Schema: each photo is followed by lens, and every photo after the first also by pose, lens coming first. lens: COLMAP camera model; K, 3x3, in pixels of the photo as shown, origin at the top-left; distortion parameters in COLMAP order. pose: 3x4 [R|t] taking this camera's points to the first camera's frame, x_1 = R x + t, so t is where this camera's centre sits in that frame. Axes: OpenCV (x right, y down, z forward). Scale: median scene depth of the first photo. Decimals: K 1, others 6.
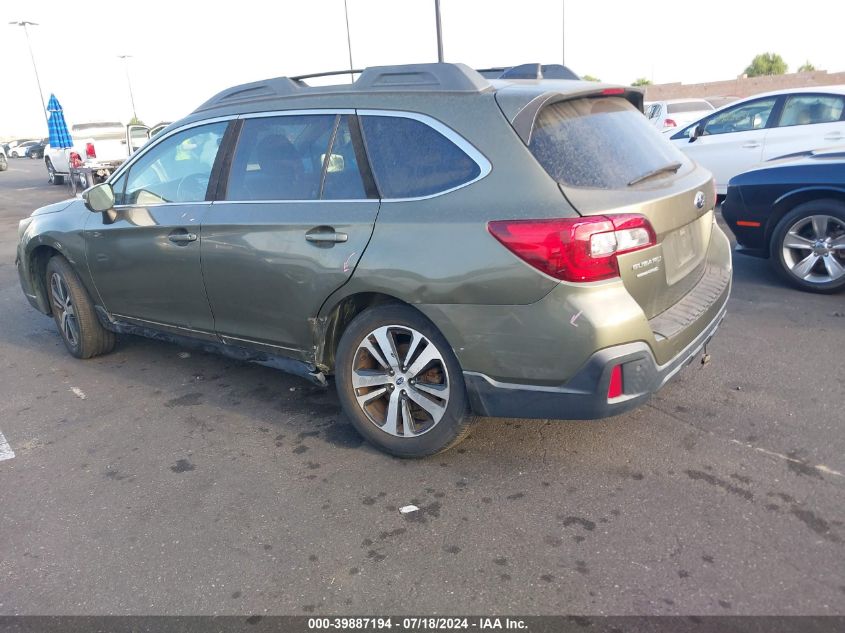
lens RADIAL K [[683.3, 0, 426.1], [0, 683.3, 321.7], [0, 0, 1]] dist [0.008554, -0.002231]
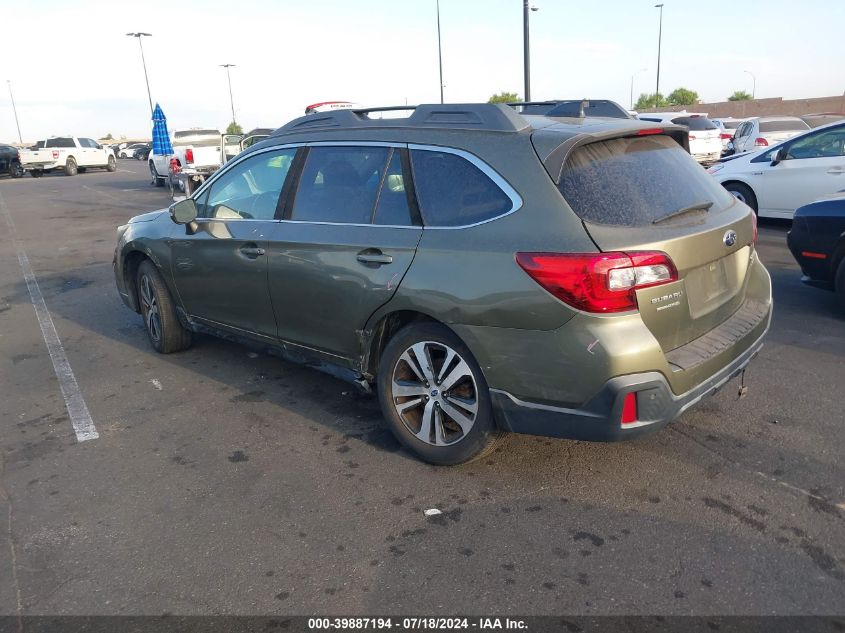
lens RADIAL K [[683.3, 0, 426.1], [0, 683.3, 321.7], [0, 0, 1]] dist [0.008554, -0.002231]
pose [[0.991890, 0.053641, -0.115230, 0.067735], [-0.054895, 0.998462, -0.007740, -0.017514], [0.114637, 0.014002, 0.993309, -0.078750]]
